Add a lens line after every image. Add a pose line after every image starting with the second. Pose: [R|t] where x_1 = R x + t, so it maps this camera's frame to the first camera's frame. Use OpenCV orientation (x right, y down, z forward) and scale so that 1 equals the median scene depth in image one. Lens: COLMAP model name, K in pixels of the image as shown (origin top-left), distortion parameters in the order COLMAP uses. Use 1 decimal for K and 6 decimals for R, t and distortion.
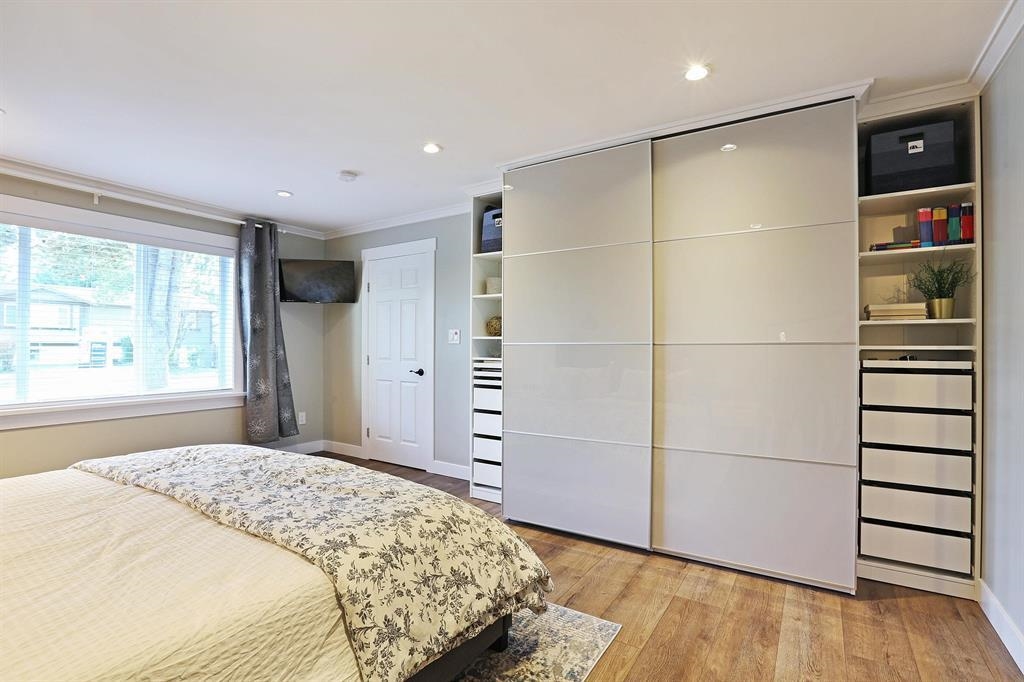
lens RADIAL K [[484.1, 0, 512.0], [0, 484.1, 341.0], [0, 0, 1]] dist [0.036817, 0.000176]
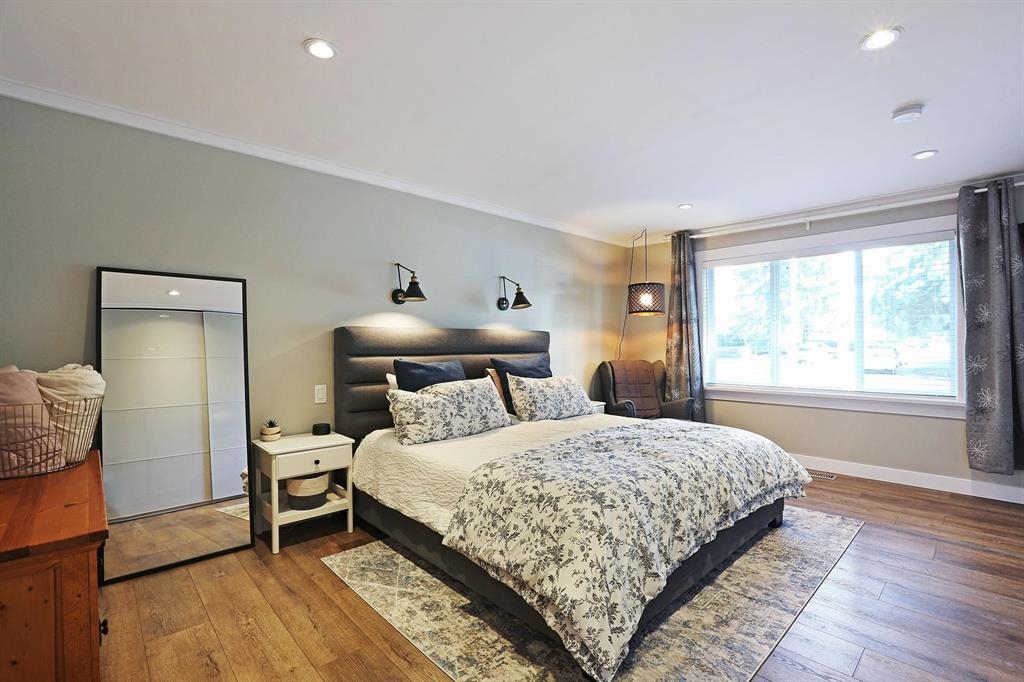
lens RADIAL K [[477.4, 0, 512.0], [0, 477.4, 341.0], [0, 0, 1]] dist [-0.036642, 0.000064]
pose [[-0.231268, -0.011387, -0.972823, 0.843246], [0.006611, 0.999890, -0.013275, 0.018963], [0.972868, -0.009501, -0.231167, 1.035700]]
